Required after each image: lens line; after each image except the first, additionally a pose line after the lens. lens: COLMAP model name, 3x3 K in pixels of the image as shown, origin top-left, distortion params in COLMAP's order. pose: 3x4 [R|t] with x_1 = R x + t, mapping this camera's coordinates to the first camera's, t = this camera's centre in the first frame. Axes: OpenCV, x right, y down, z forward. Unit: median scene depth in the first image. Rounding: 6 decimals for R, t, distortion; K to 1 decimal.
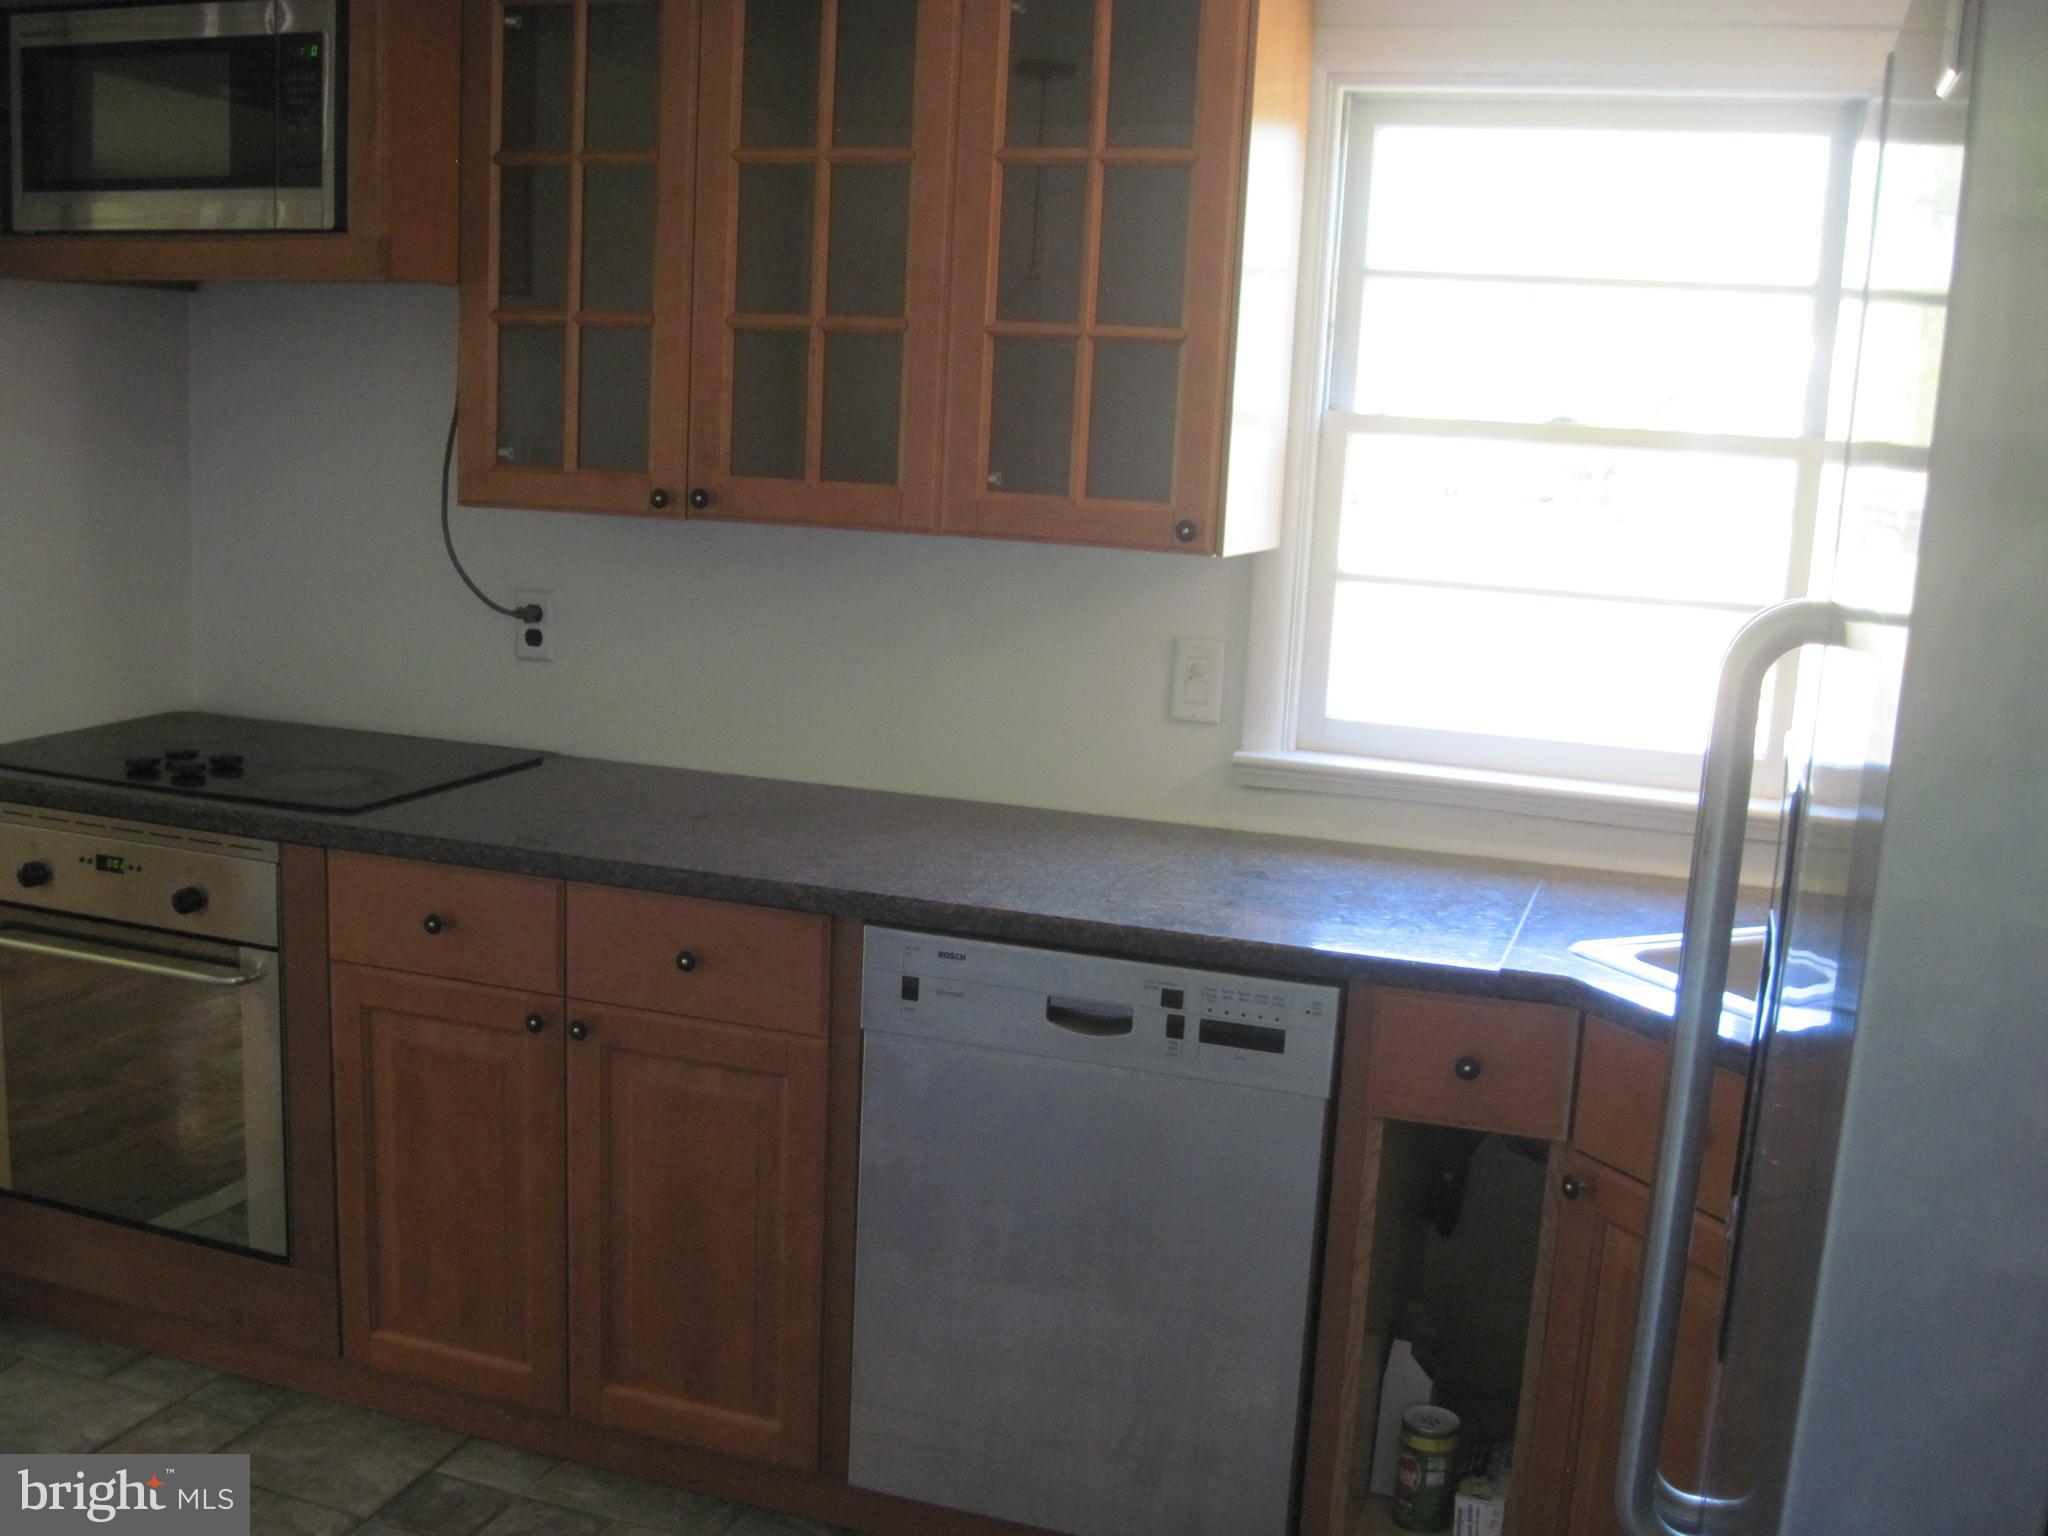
lens RADIAL K [[2123.3, 0, 1023.4], [0, 2123.3, 841.8], [0, 0, 1]] dist [-0.137347, 0.060671]
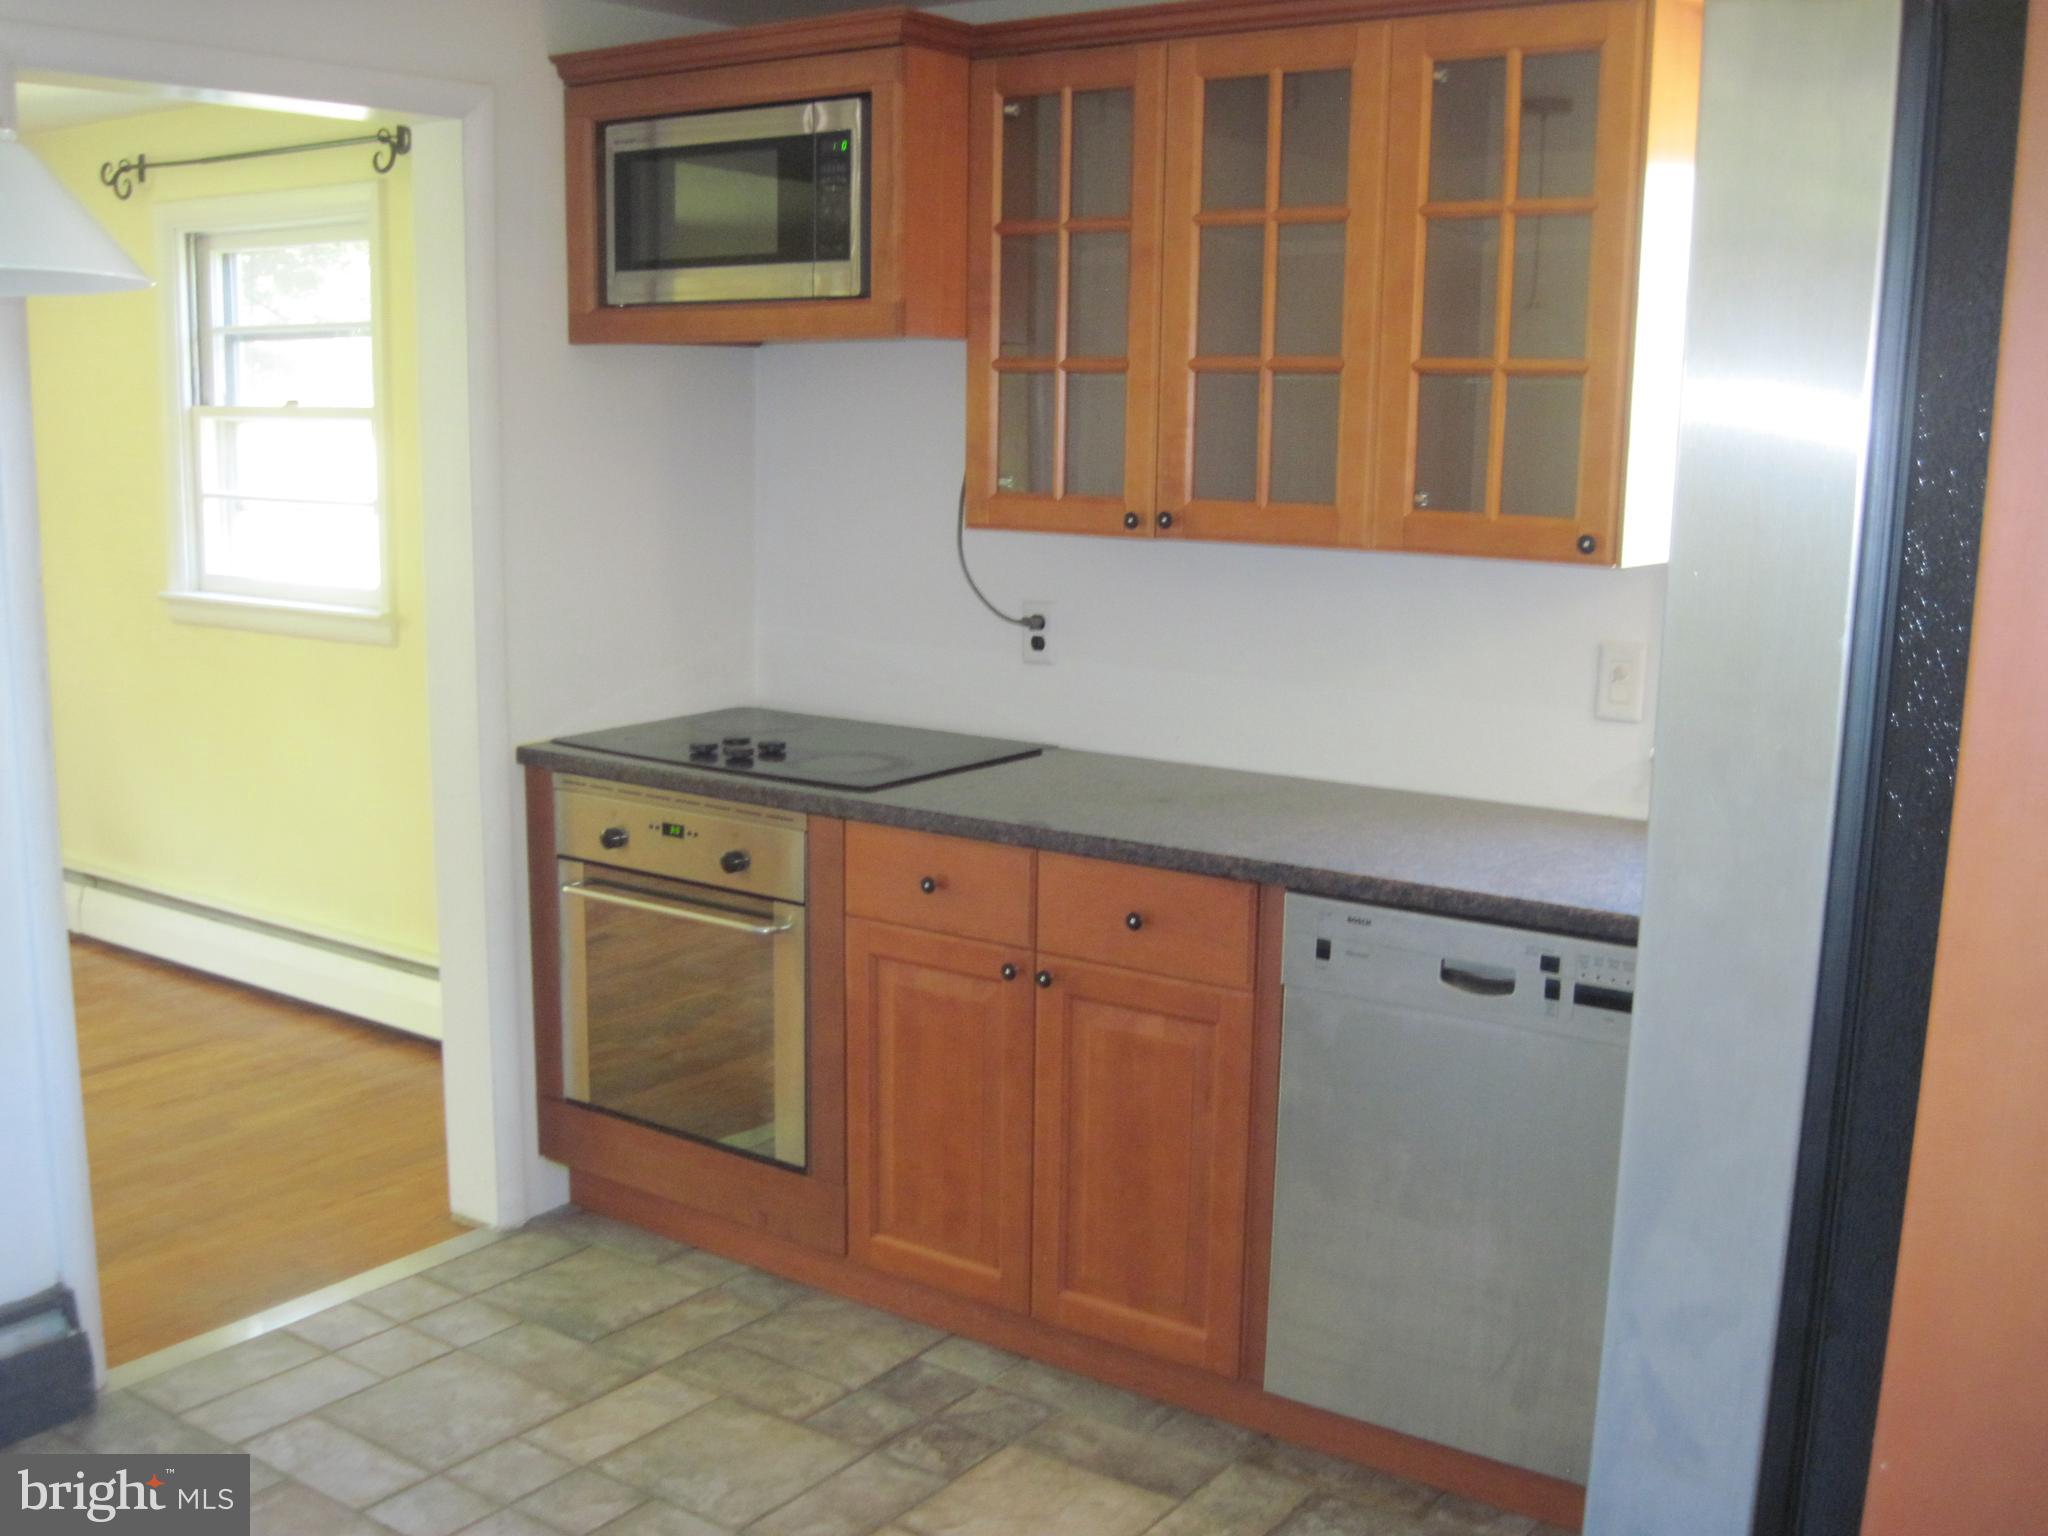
lens RADIAL K [[2125.6, 0, 1018.8], [0, 2125.6, 823.5], [0, 0, 1]] dist [-0.128743, 0.065179]
pose [[0.959141, 0.018457, -0.282325, 0.099675], [-0.023028, 0.999652, -0.012881, 0.018422], [0.281989, 0.018855, 0.959232, -0.122288]]
